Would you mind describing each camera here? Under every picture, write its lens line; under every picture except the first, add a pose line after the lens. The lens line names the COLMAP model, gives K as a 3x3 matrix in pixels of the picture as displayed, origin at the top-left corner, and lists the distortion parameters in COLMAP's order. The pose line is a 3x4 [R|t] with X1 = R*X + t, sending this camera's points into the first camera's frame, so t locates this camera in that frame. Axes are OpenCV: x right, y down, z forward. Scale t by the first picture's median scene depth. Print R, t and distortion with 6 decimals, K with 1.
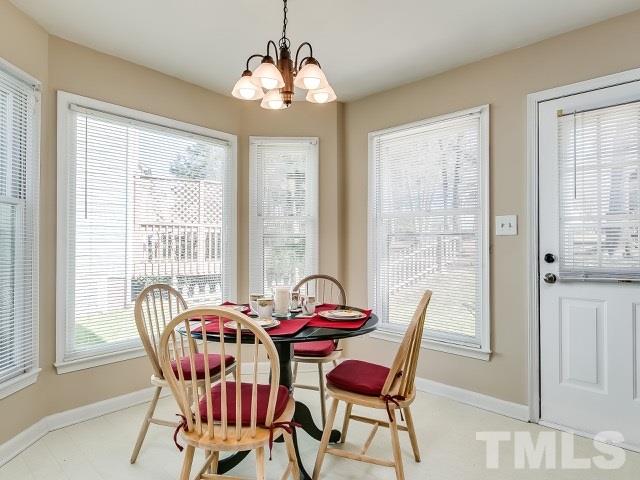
lens RADIAL K [[373.8, 0, 322.0], [0, 373.8, 238.6], [0, 0, 1]] dist [-0.000900, -0.001437]
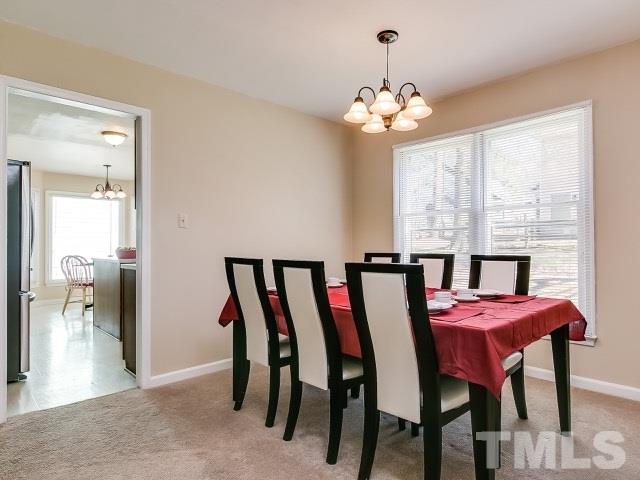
lens RADIAL K [[373.8, 0, 316.9], [0, 373.8, 243.1], [0, 0, 1]] dist [-0.000900, -0.001437]
pose [[0.998220, 0.000191, -0.059647, 1.513198], [-0.000308, 0.999998, -0.001953, 0.027225], [0.059647, 0.001968, 0.998218, -1.708744]]
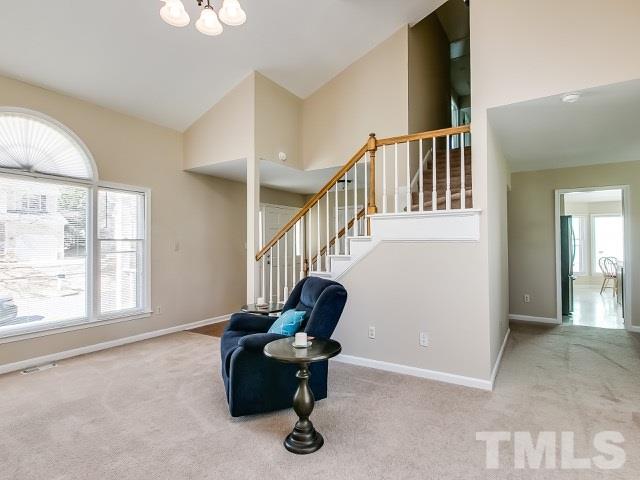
lens RADIAL K [[373.8, 0, 319.5], [0, 373.8, 240.3], [0, 0, 1]] dist [-0.000900, -0.001437]
pose [[0.203050, -0.014962, -0.979054, 2.884158], [0.018516, 0.999763, -0.011439, -0.079253], [0.978993, -0.015805, 0.203279, -2.963070]]
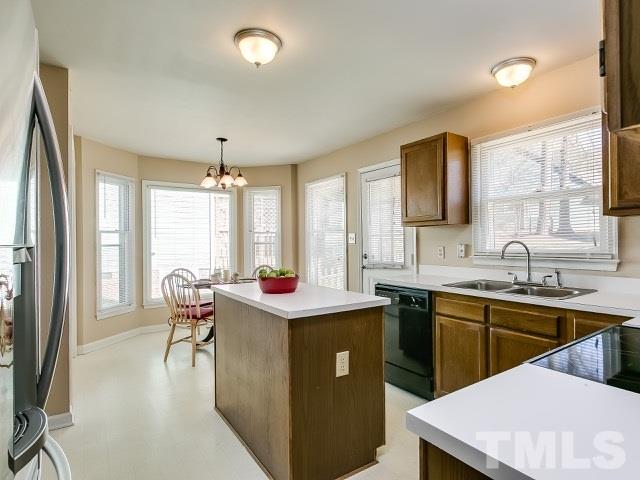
lens RADIAL K [[346.3, 0, 321.5], [0, 346.3, 238.3], [0, 0, 1]] dist [0.002678, 0.000169]
pose [[0.973333, -0.008880, -0.229226, 0.748434], [0.009819, 0.999947, 0.002955, -0.043928], [0.229188, -0.005127, 0.973369, -0.712827]]
